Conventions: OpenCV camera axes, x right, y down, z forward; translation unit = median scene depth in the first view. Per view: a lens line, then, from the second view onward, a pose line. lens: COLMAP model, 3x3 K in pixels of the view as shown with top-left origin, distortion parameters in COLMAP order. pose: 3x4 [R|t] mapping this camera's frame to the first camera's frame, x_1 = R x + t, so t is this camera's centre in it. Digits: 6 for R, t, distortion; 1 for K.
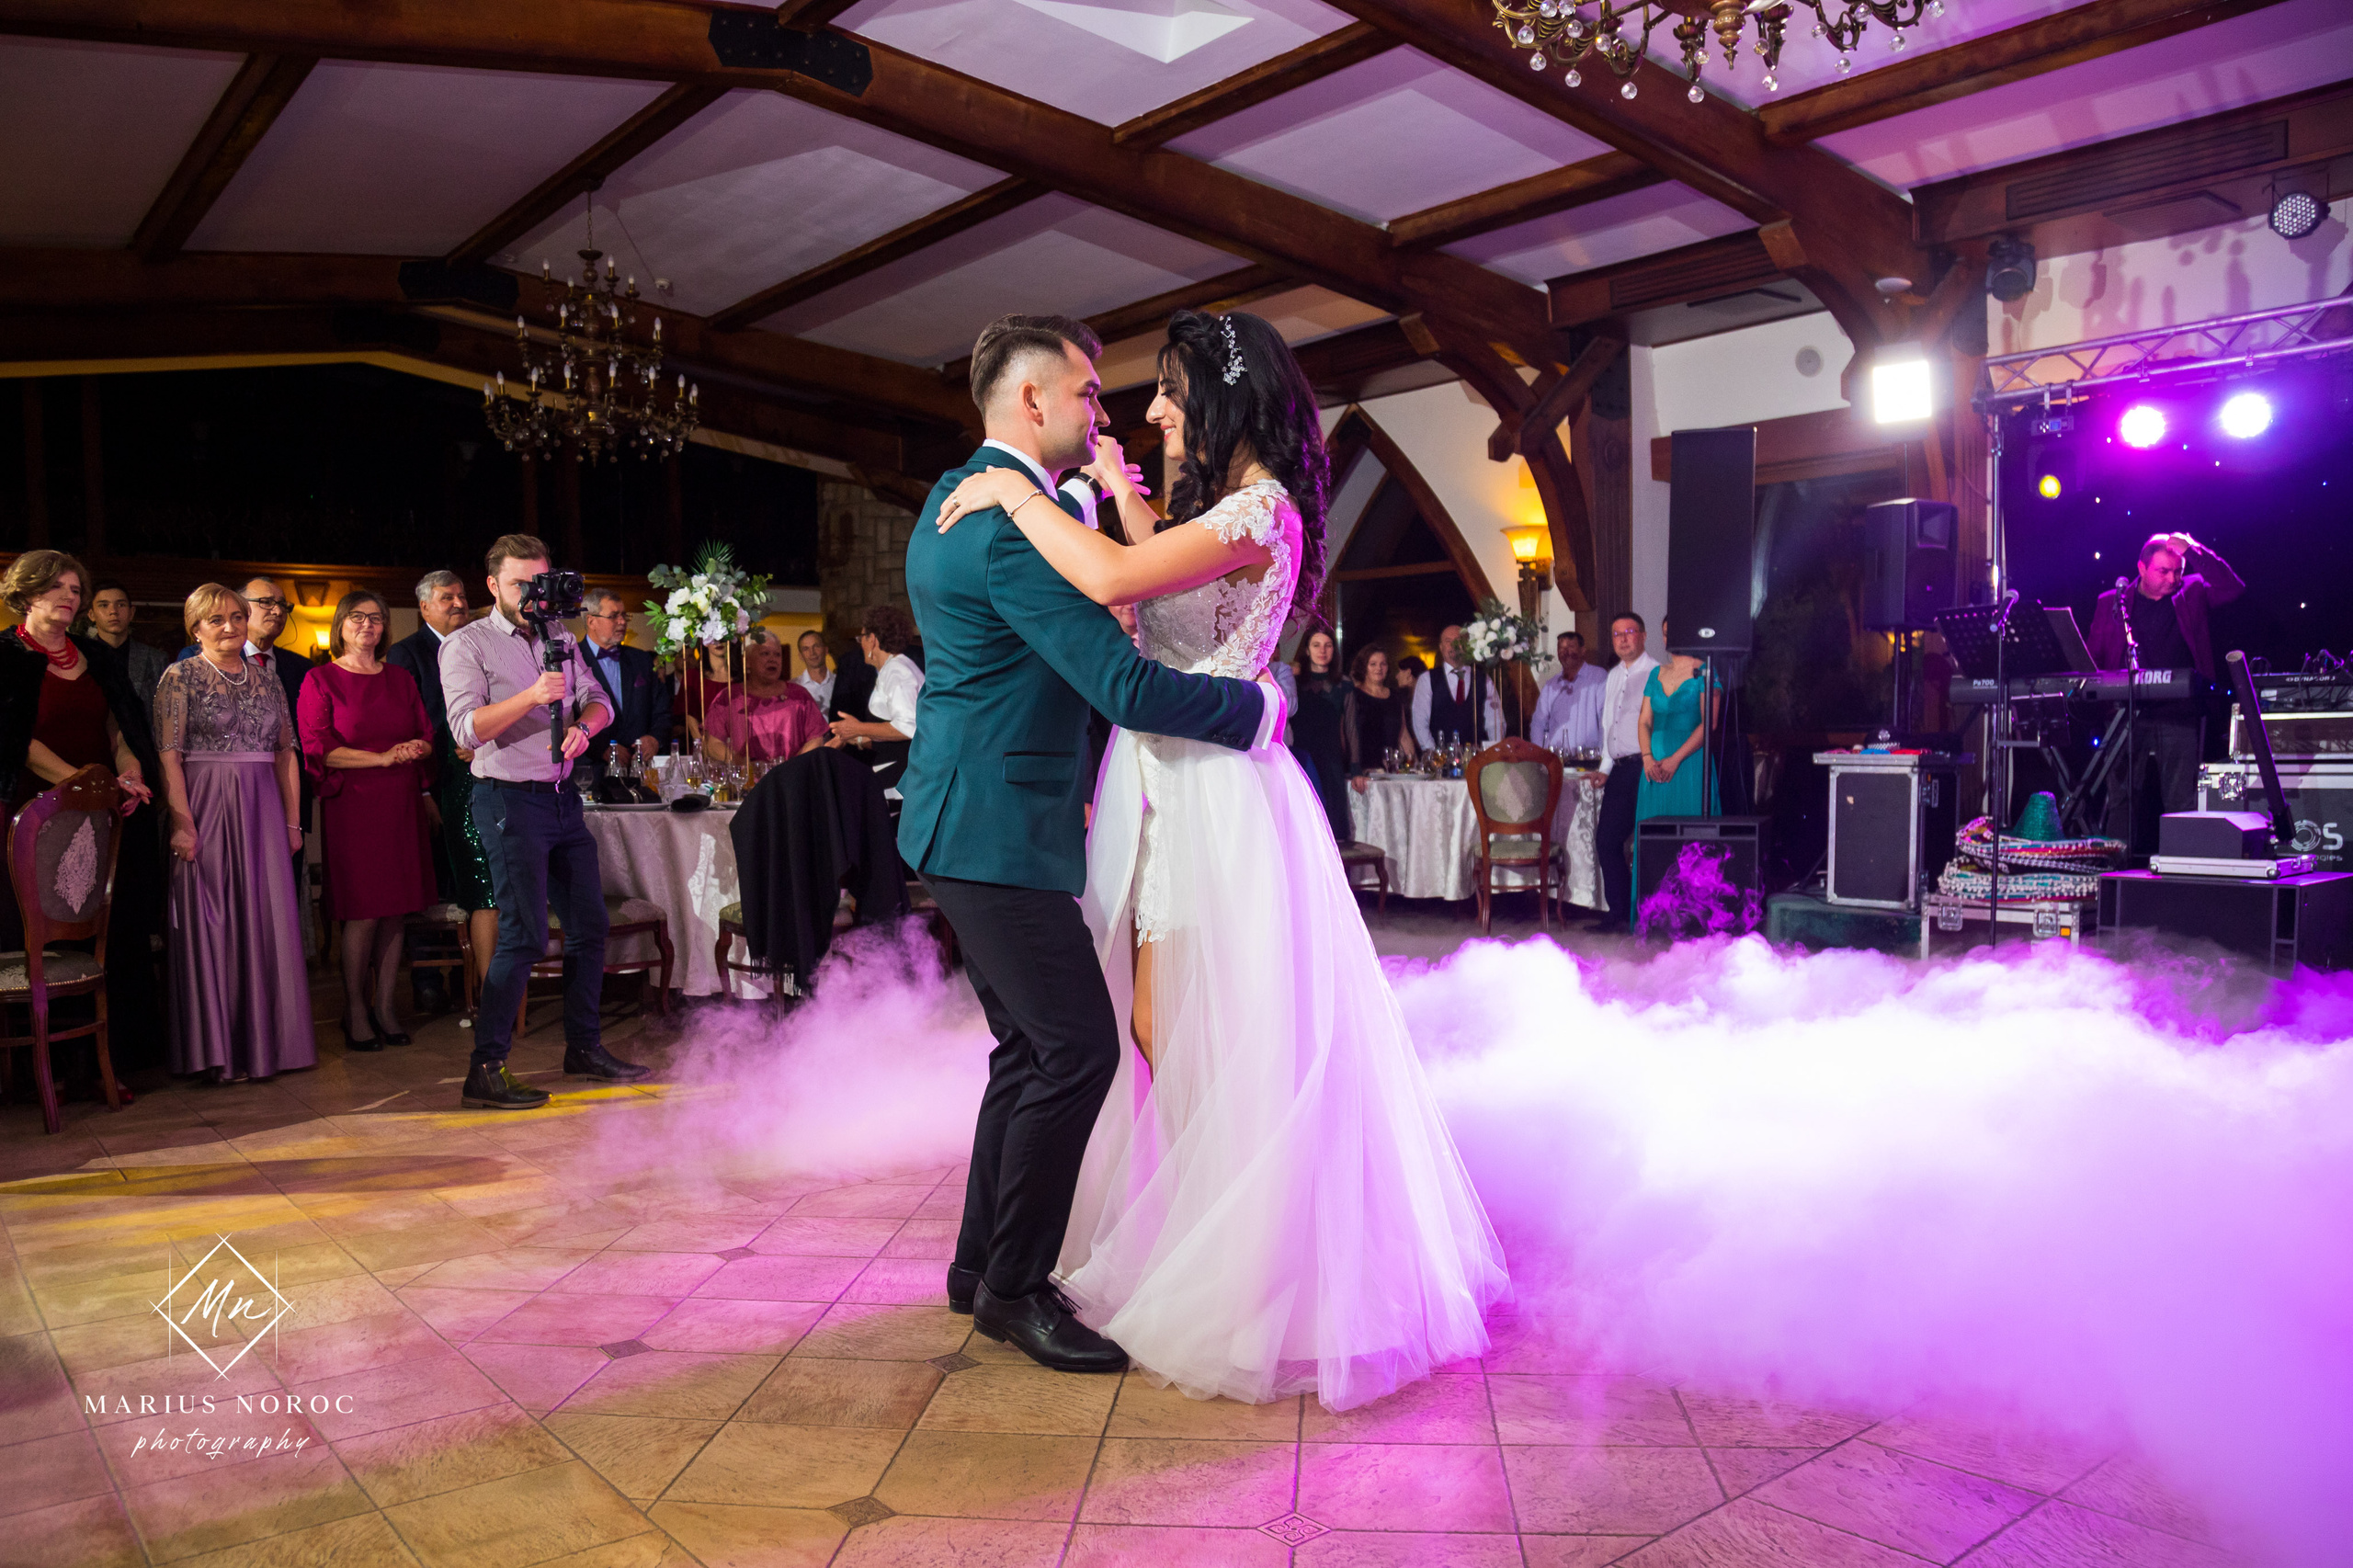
lens RADIAL K [[1810.2, 0, 1129.0], [0, 1810.2, 861.7], [0, 0, 1]] dist [-0.118121, 0.072810]
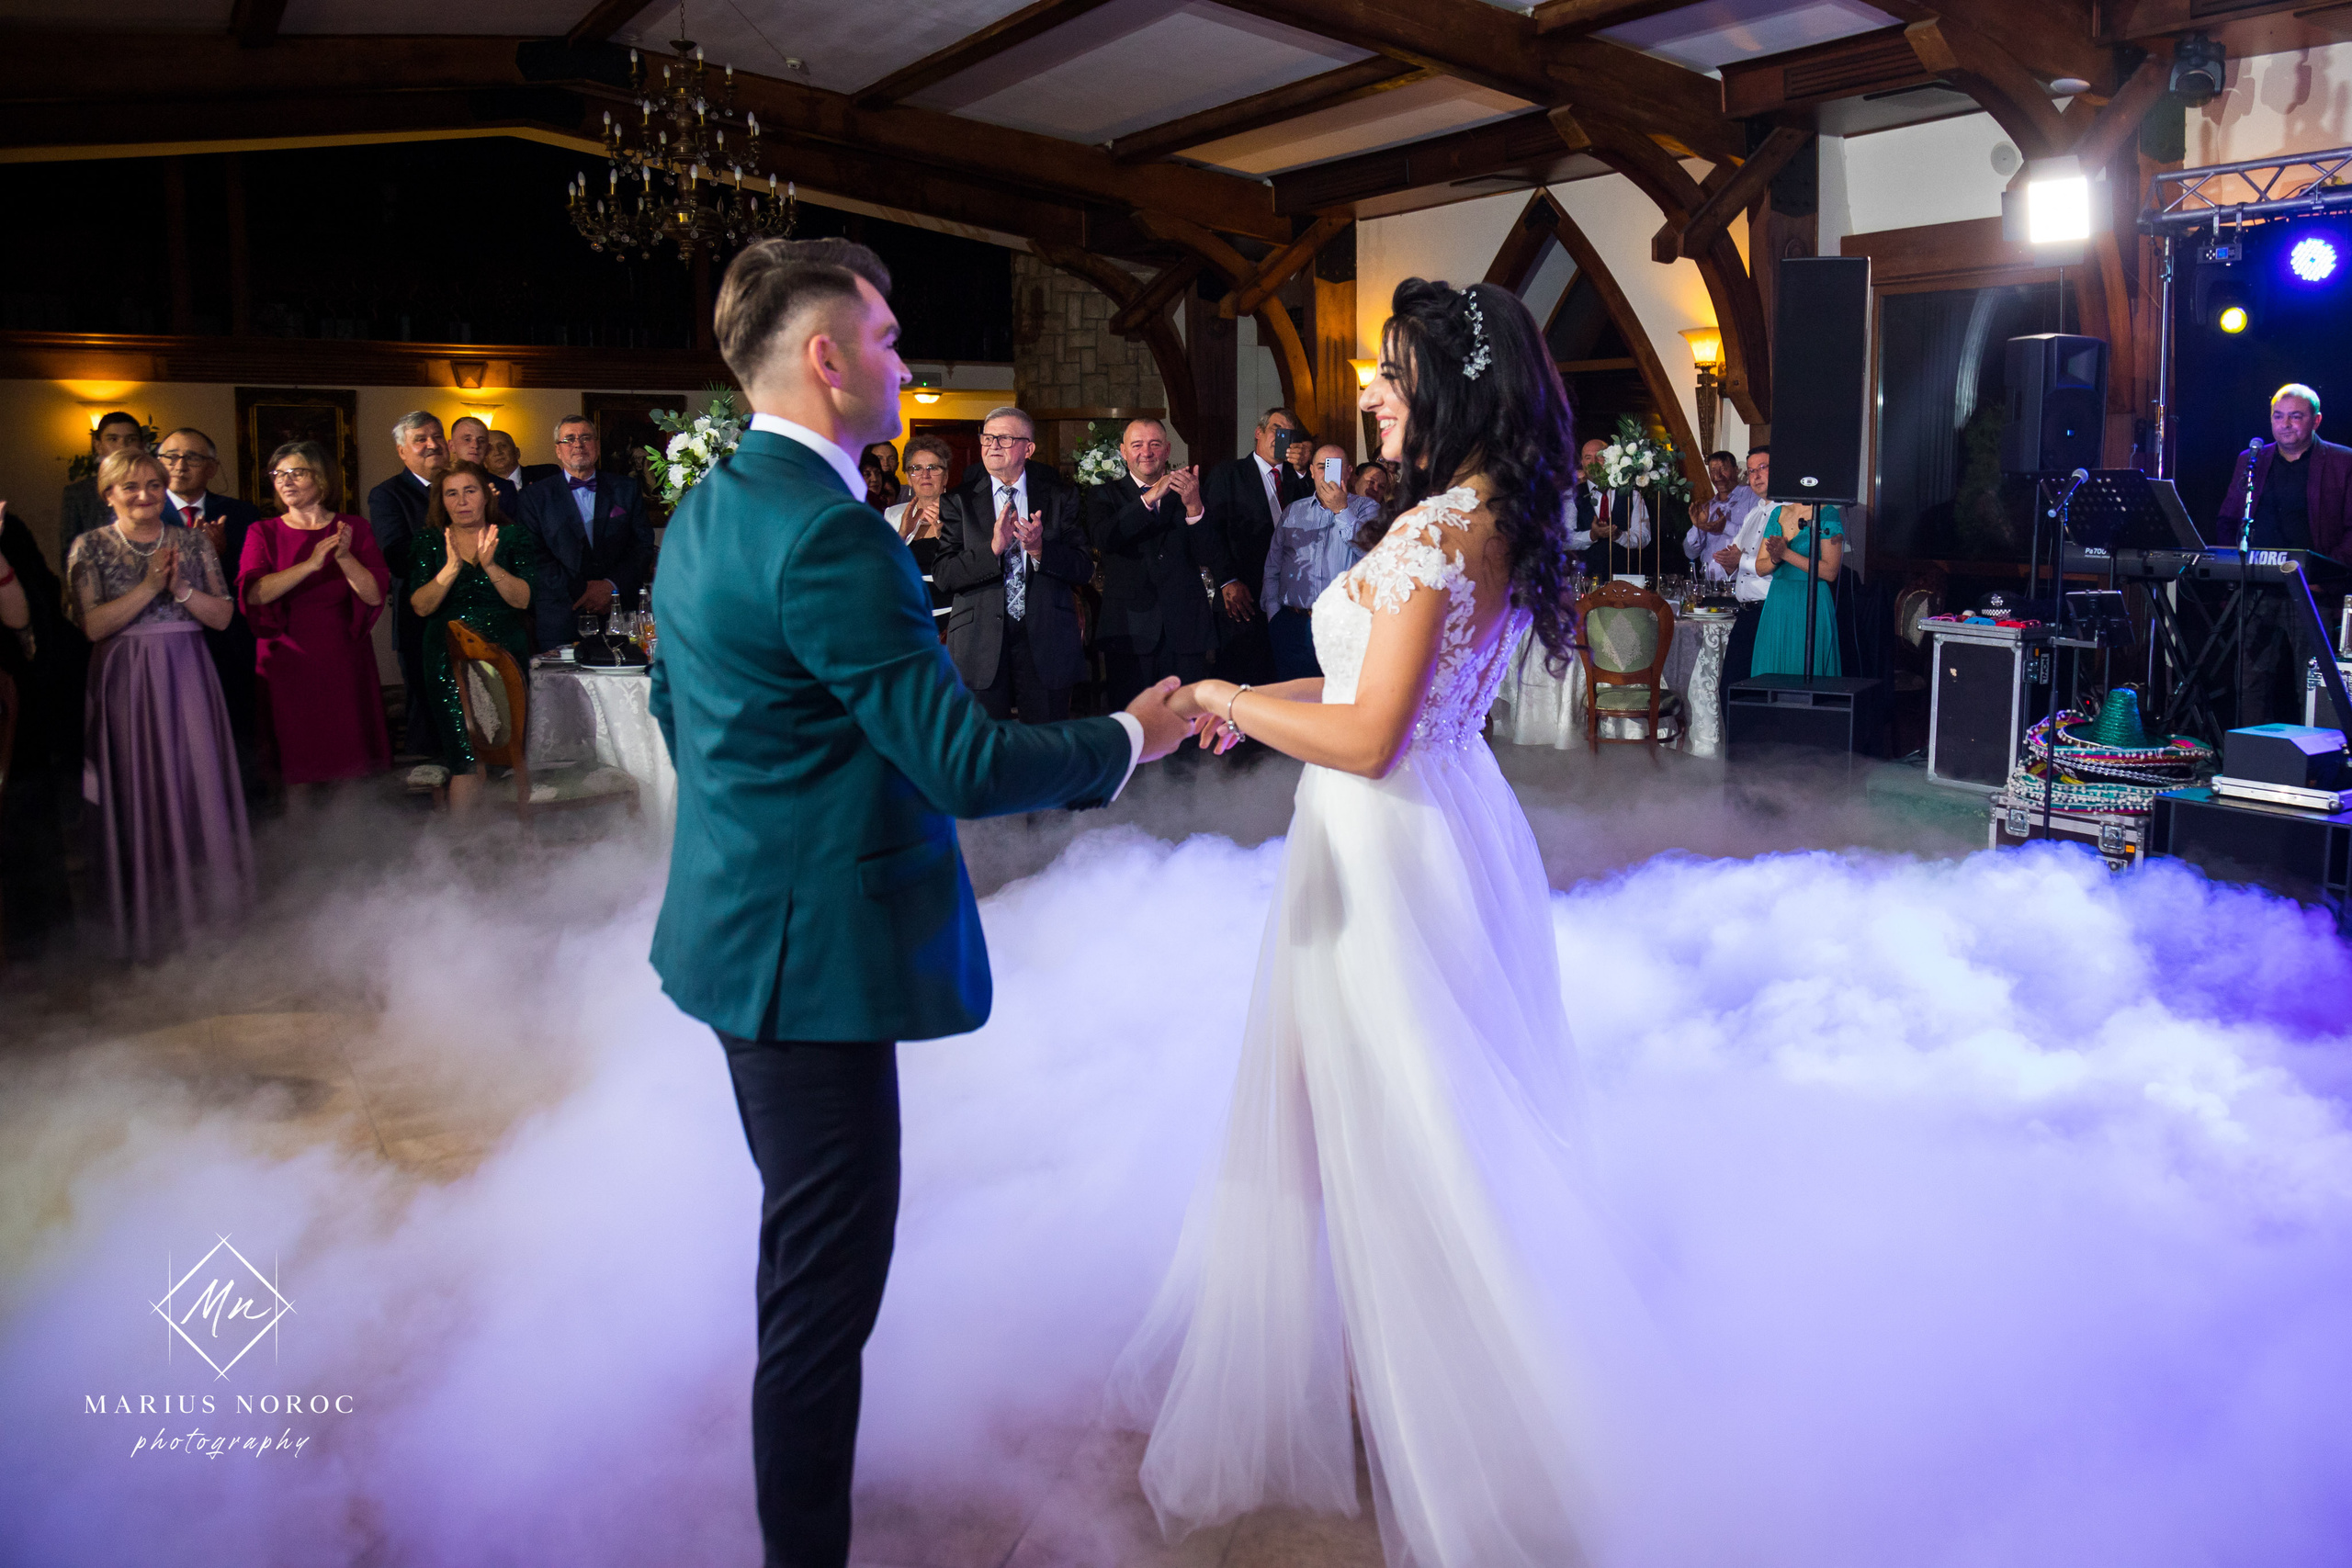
lens RADIAL K [[1876.0, 0, 1369.3], [0, 1876.0, 673.2], [0, 0, 1]] dist [-0.113605, 0.067348]
pose [[0.998395, 0.023239, -0.051640, 0.141086], [-0.021283, 0.999047, 0.038101, -0.058160], [0.052476, -0.036941, 0.997939, 0.029674]]
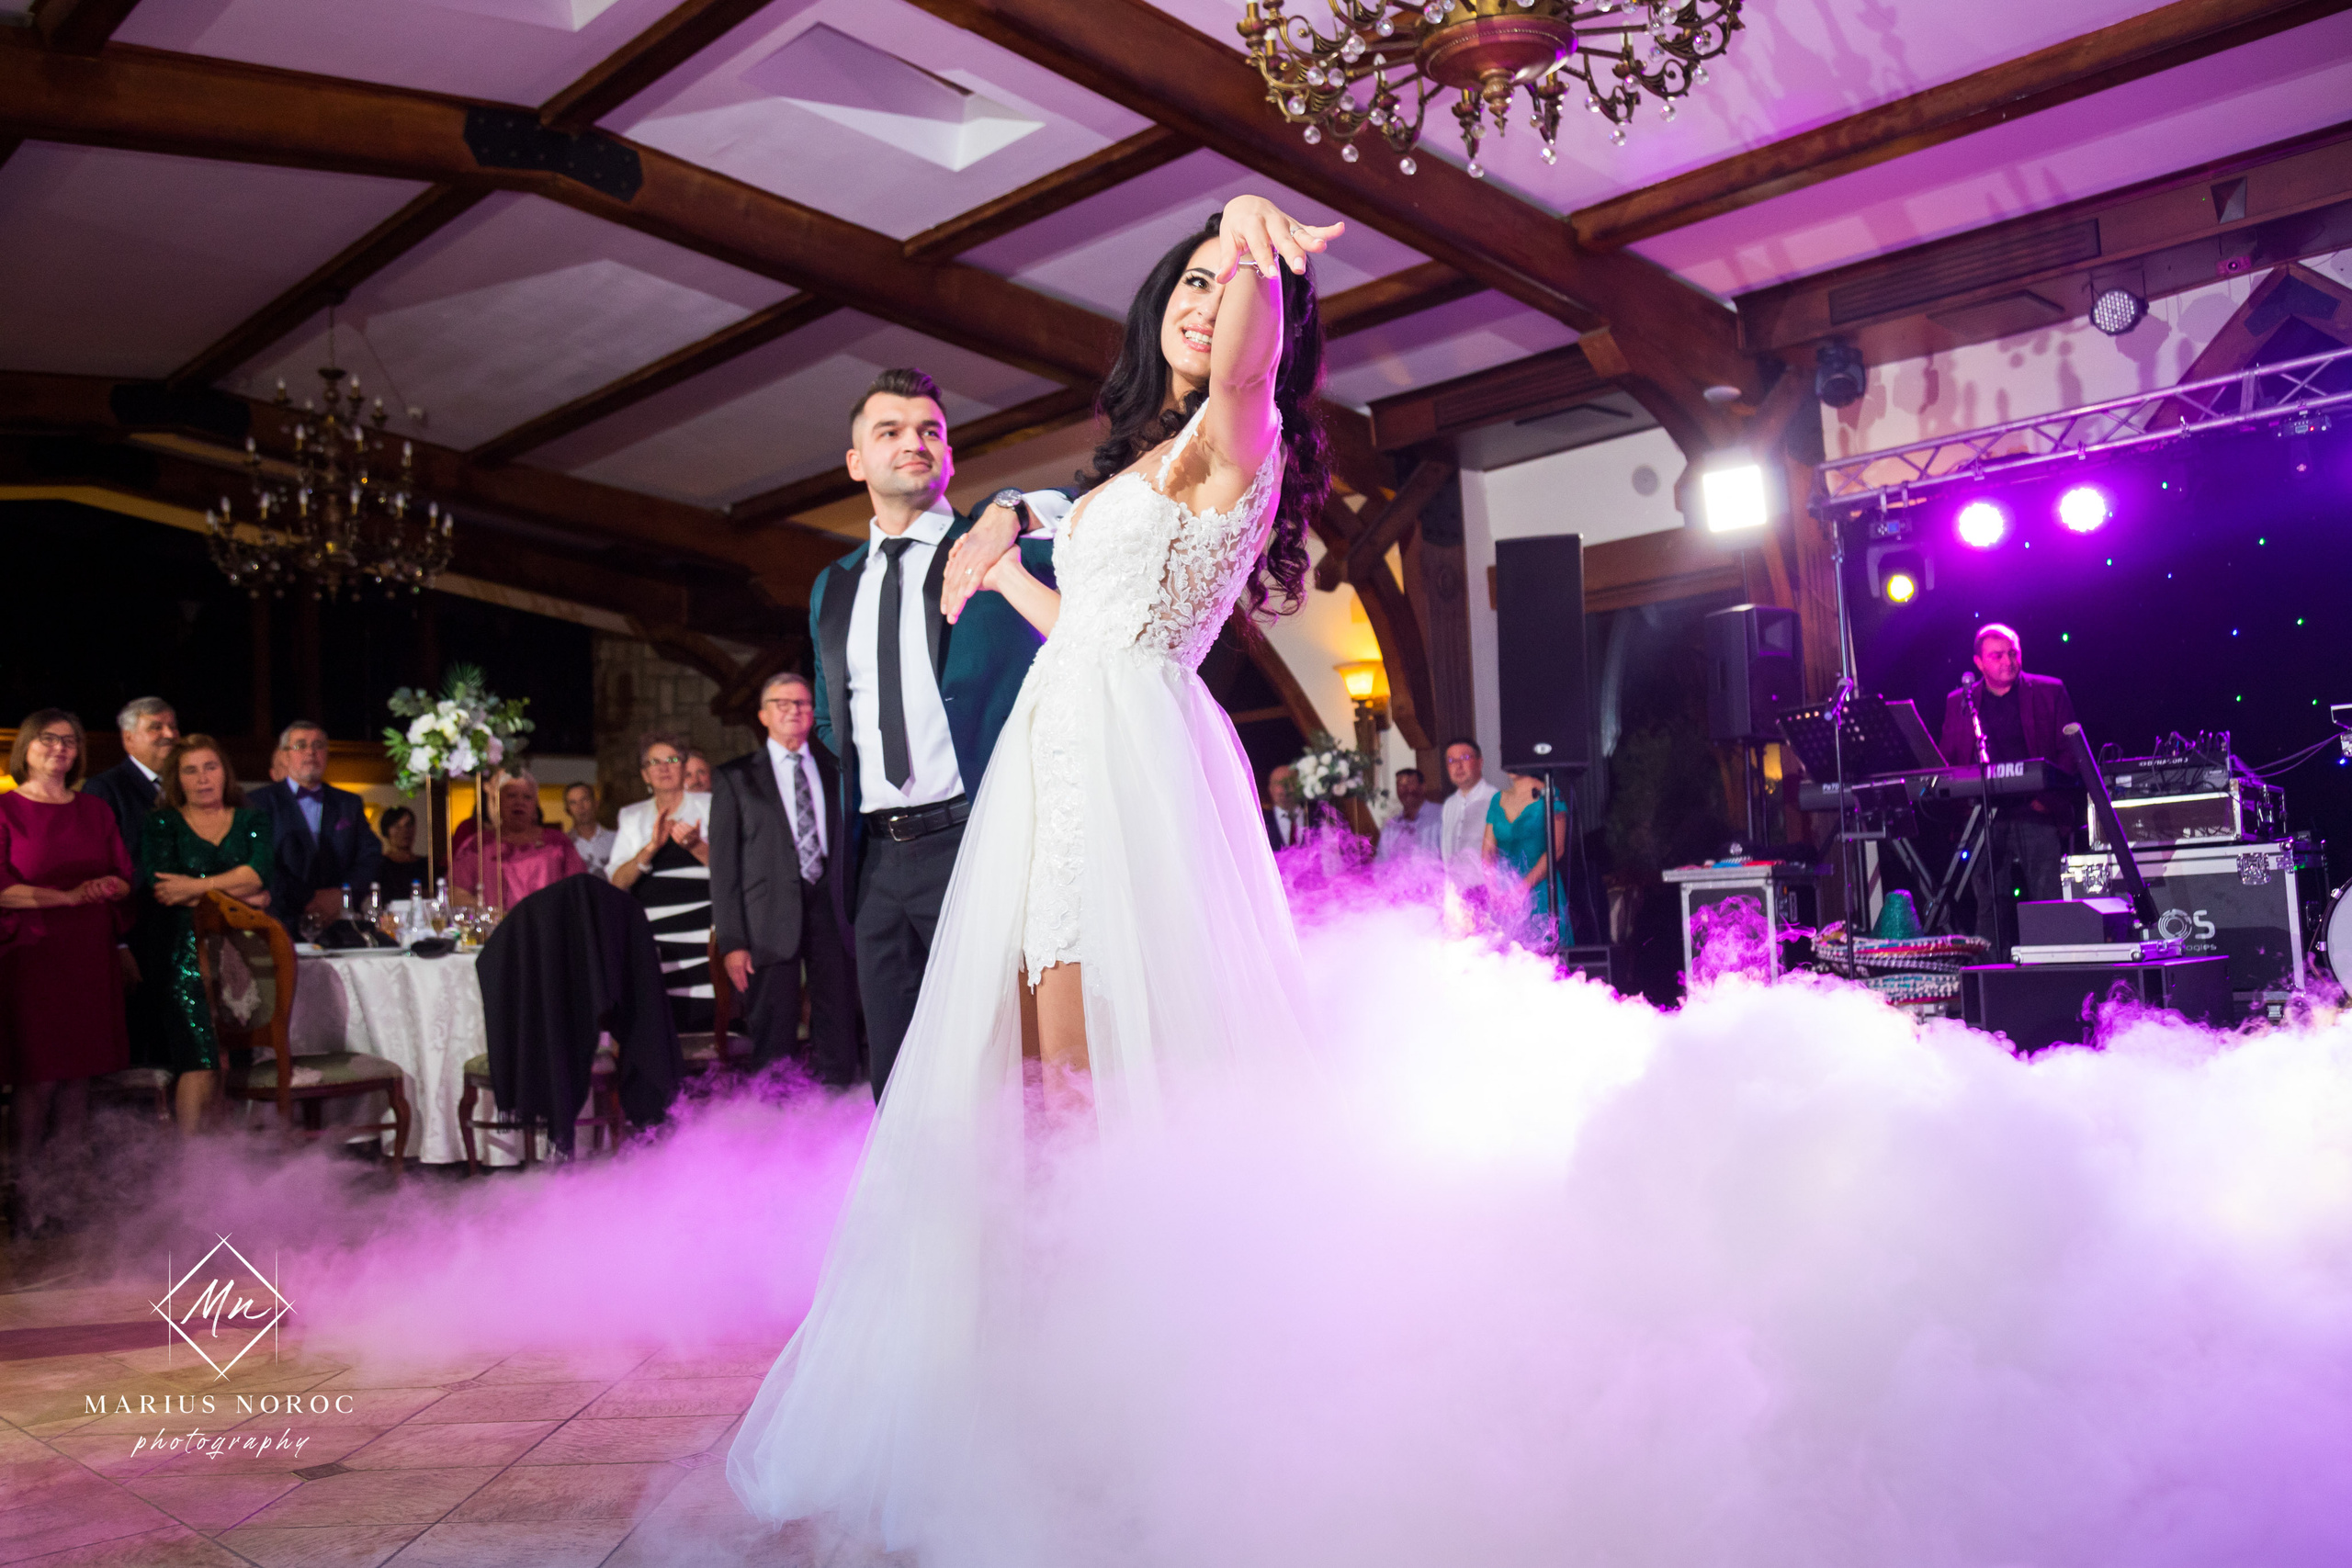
lens RADIAL K [[2020.8, 0, 1146.4], [0, 2020.8, 766.2], [0, 0, 1]] dist [-0.054338, 0.050314]
pose [[0.995341, -0.020000, 0.094316, 0.014002], [0.034634, 0.987123, -0.156172, 0.037492], [-0.089978, 0.158711, 0.983217, -0.023960]]
